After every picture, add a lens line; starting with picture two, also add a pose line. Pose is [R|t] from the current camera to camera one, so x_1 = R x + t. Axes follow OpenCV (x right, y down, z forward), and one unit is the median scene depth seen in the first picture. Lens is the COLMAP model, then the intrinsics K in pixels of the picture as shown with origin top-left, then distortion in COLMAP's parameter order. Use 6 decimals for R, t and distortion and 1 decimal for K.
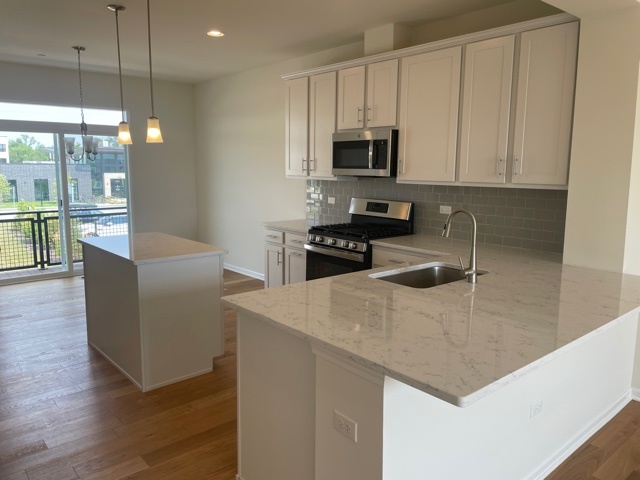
lens RADIAL K [[489.2, 0, 320.6], [0, 489.2, 231.6], [0, 0, 1]] dist [0.103413, -0.129395]
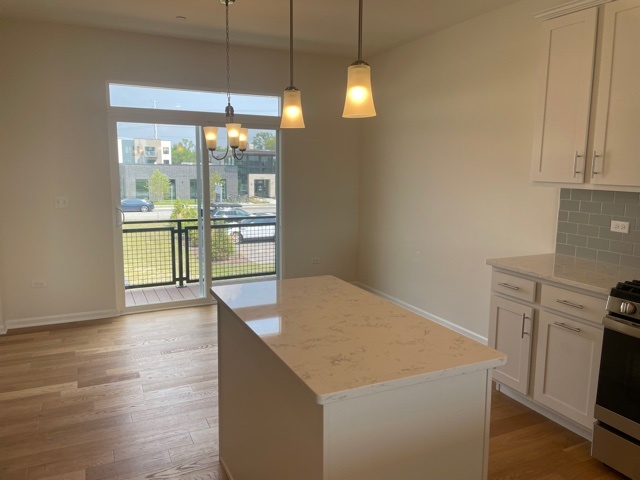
lens RADIAL K [[489.2, 0, 320.6], [0, 489.2, 231.6], [0, 0, 1]] dist [0.103413, -0.129395]
pose [[0.965272, 0.038309, -0.258423, -0.111720], [-0.038921, 0.999239, 0.002749, -0.032274], [0.258332, 0.007405, 0.966028, 0.246057]]
